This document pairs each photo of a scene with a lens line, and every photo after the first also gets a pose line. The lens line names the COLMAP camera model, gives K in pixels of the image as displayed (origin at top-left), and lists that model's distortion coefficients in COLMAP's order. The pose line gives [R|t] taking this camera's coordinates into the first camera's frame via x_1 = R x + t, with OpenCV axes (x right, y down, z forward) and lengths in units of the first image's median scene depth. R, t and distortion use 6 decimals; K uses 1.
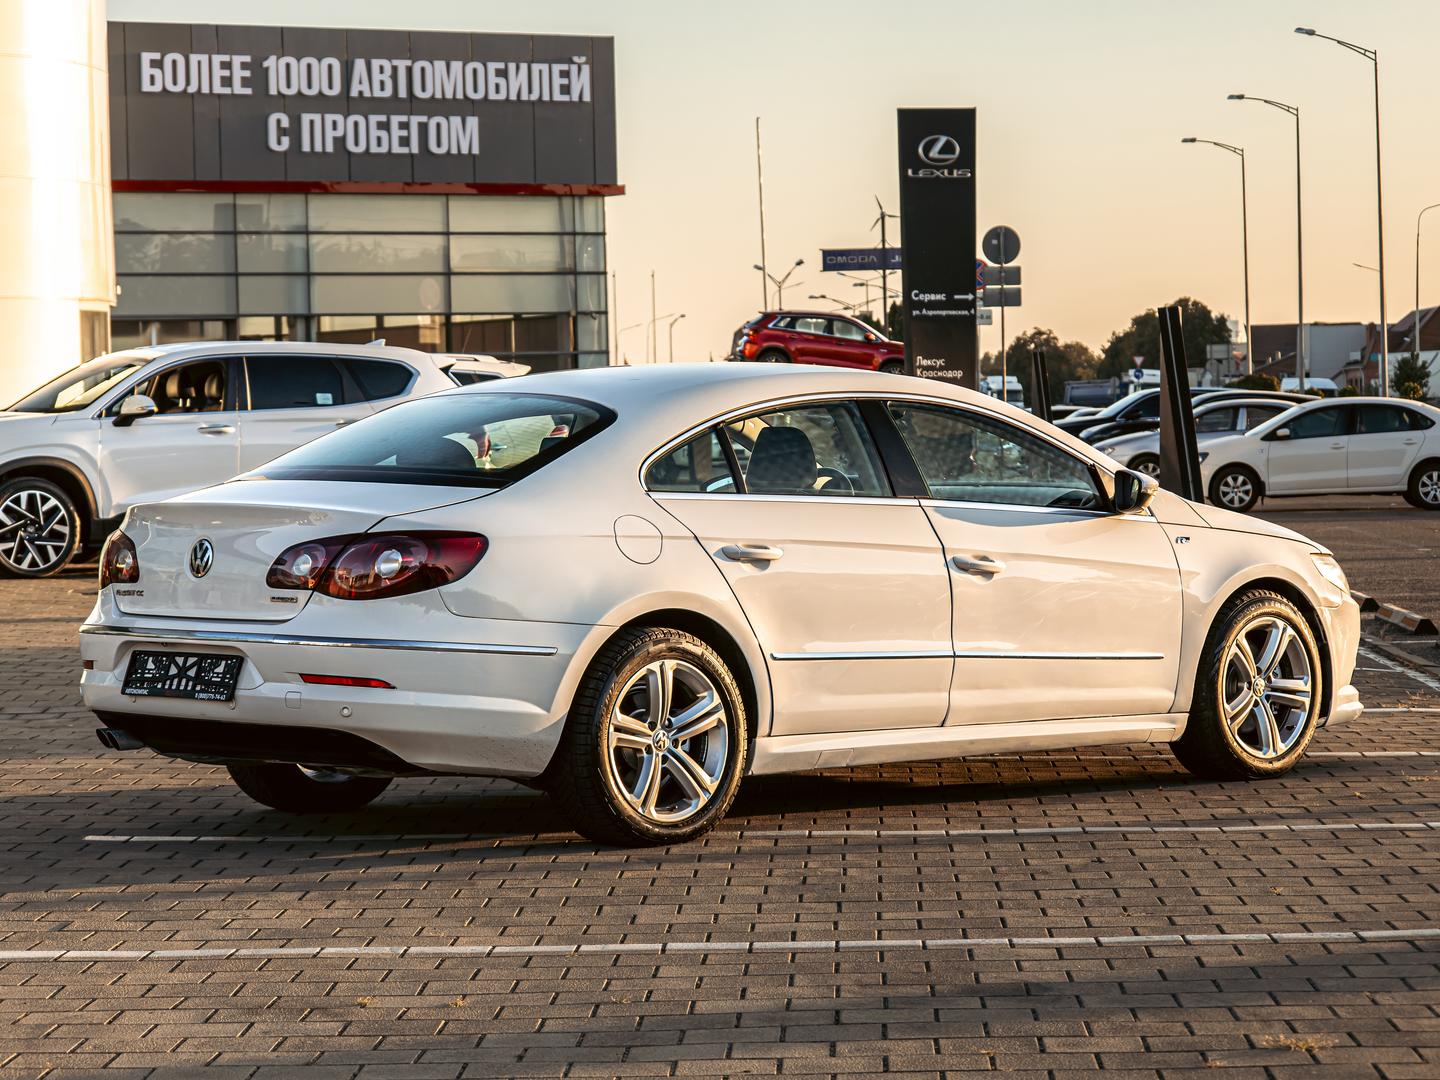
lens RADIAL K [[4091.4, 0, 720.8], [0, 4091.4, 541.0], [0, 0, 1]] dist [-0.126332, 0.000000]
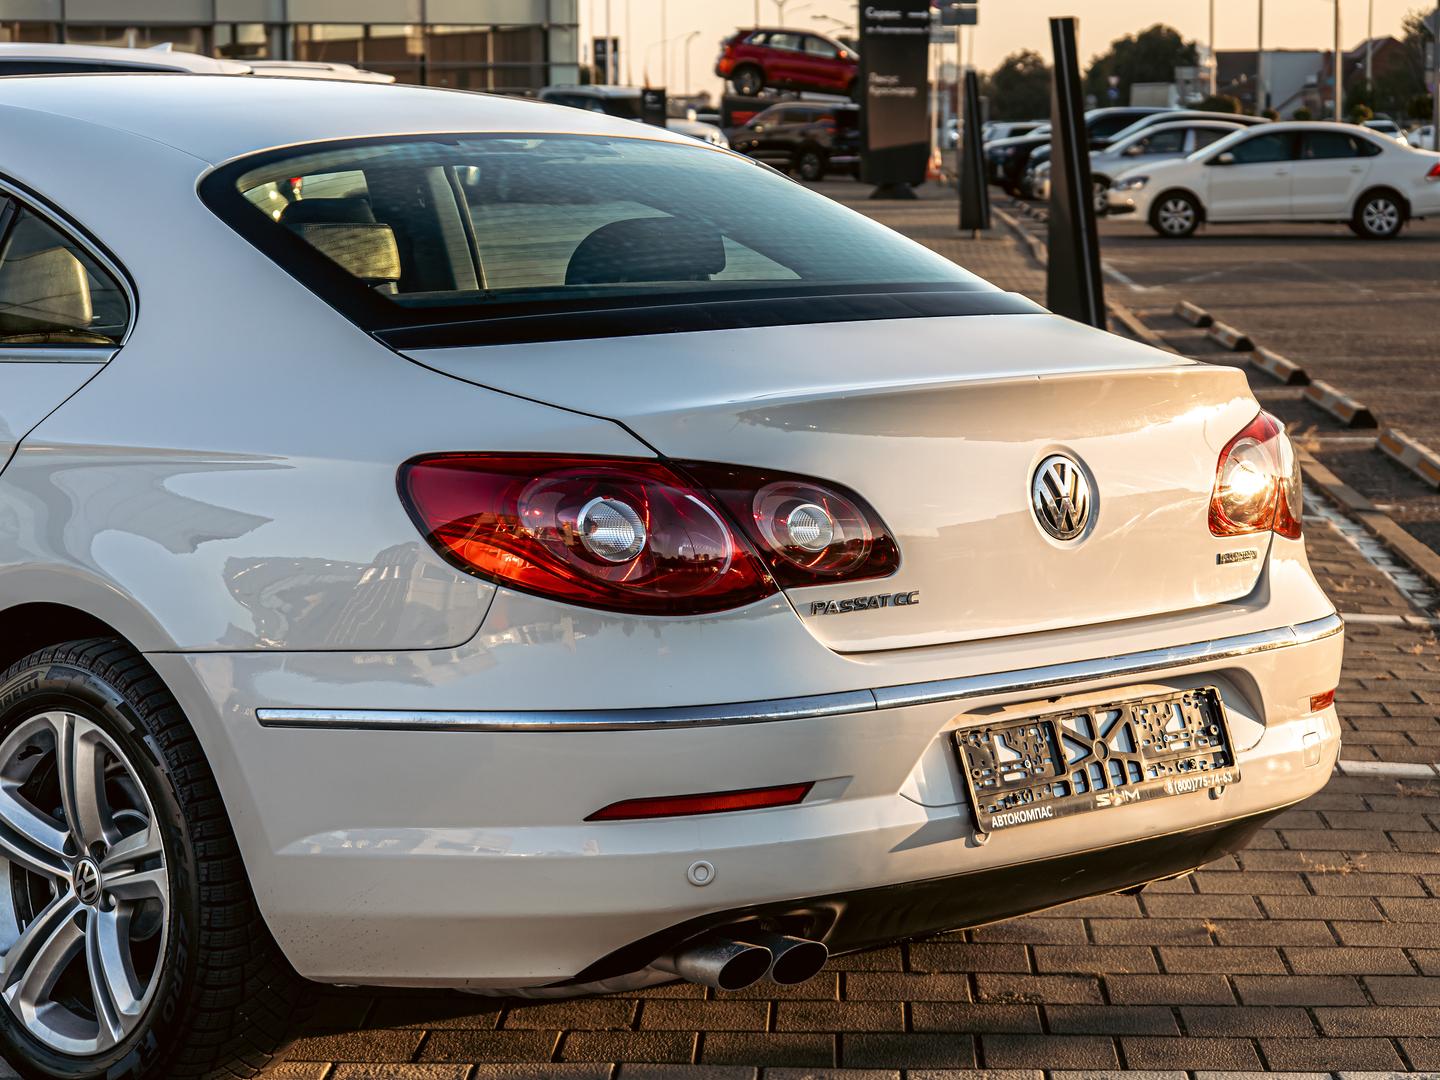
lens RADIAL K [[3482.2, 0, 715.1], [0, 3482.2, 538.4], [0, 0, 1]] dist [-0.036691, 0.000000]
pose [[0.999749, 0.018348, -0.012894, 0.020305], [-0.017136, 0.995926, 0.088528, -0.005435], [0.014466, -0.088284, 0.995990, 0.116821]]
